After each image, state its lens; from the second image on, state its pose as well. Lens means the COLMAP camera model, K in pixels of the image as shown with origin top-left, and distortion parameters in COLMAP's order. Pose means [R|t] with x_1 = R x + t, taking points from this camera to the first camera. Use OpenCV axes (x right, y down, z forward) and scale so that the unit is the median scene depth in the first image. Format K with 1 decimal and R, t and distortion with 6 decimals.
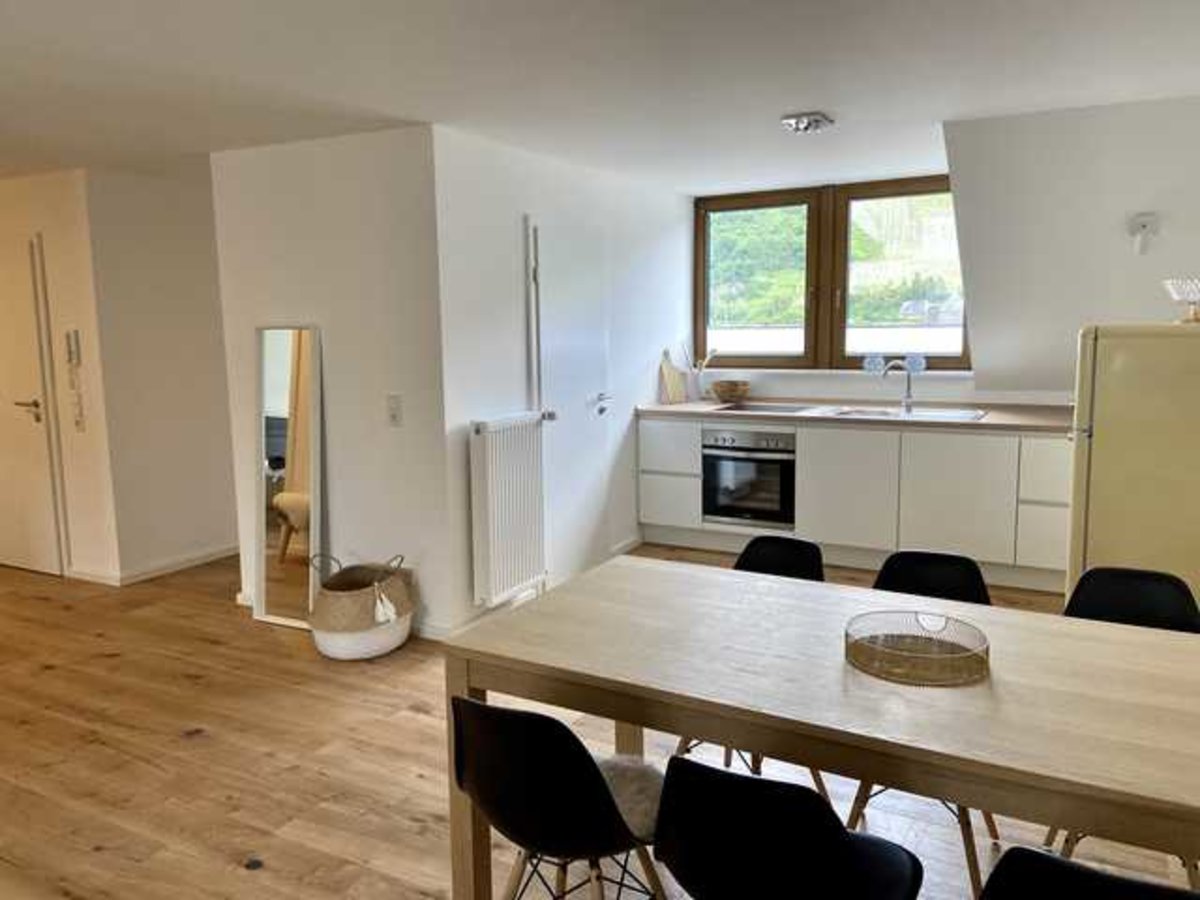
lens RADIAL K [[914.7, 0, 600.0], [0, 914.7, 450.0], [0, 0, 1]] dist [0.038371, 0.000321]
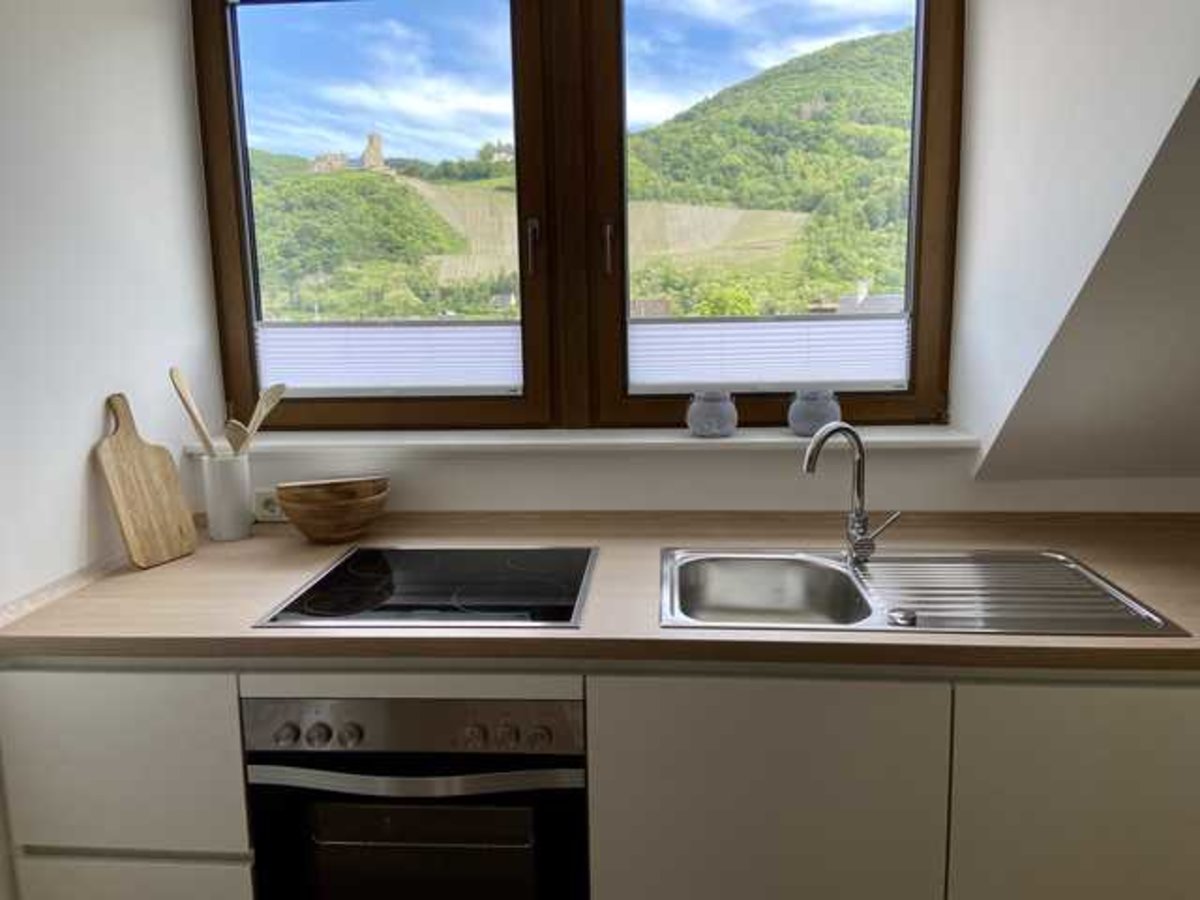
lens RADIAL K [[914.7, 0, 600.0], [0, 914.7, 450.0], [0, 0, 1]] dist [0.038371, 0.000321]
pose [[0.908124, -0.066520, 0.413383, 0.020671], [0.063091, 0.997766, 0.021957, -0.019684], [-0.413920, 0.006141, 0.910292, 0.144799]]
